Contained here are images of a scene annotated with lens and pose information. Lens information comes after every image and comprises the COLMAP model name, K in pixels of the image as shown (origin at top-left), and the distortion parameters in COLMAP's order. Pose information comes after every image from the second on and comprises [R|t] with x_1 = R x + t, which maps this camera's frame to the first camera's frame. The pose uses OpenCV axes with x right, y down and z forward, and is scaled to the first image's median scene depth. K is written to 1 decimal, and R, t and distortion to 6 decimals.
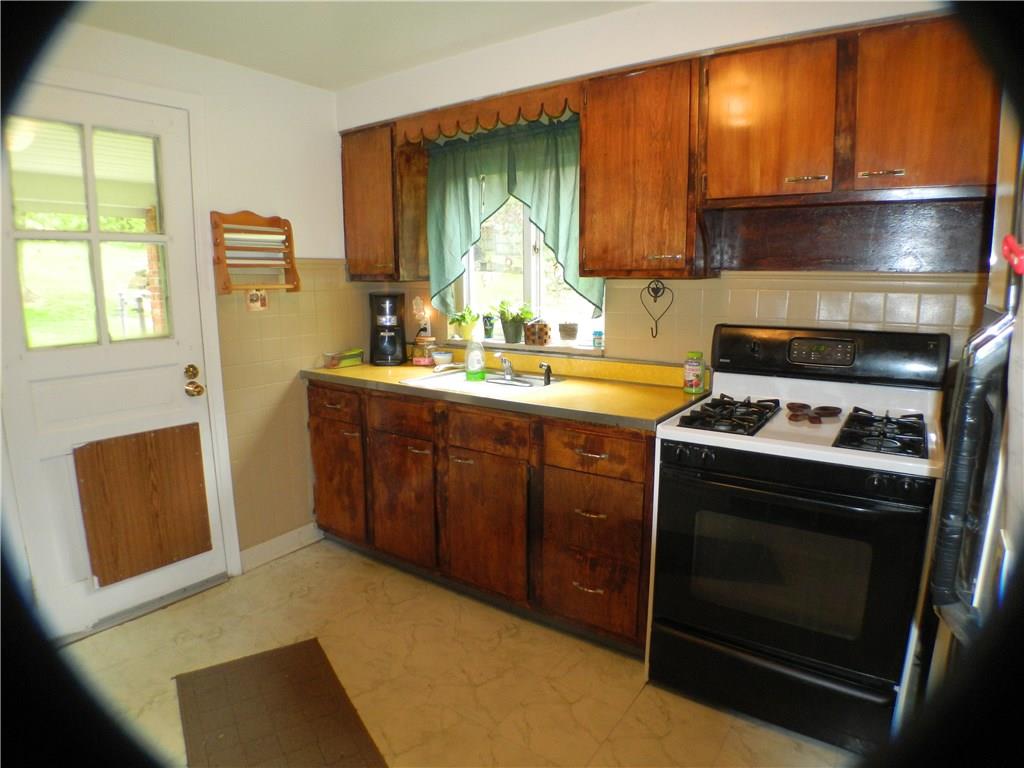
lens RADIAL K [[589.7, 0, 512.0], [0, 589.7, 384.0], [0, 0, 1]] dist [-0.103919, 0.014355]
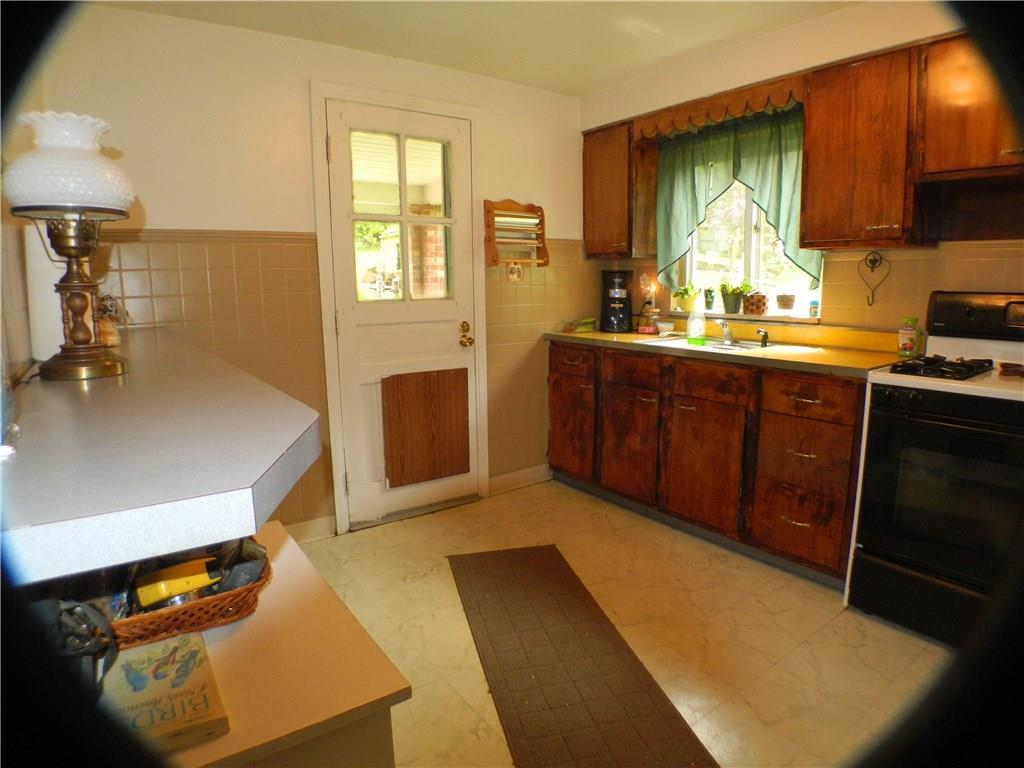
lens RADIAL K [[589.7, 0, 512.0], [0, 589.7, 384.0], [0, 0, 1]] dist [-0.103919, 0.014355]
pose [[0.945591, 0.048023, -0.321795, -0.038770], [-0.047727, 0.998822, 0.008814, 0.088146], [0.321839, 0.007024, 0.946768, -0.197360]]
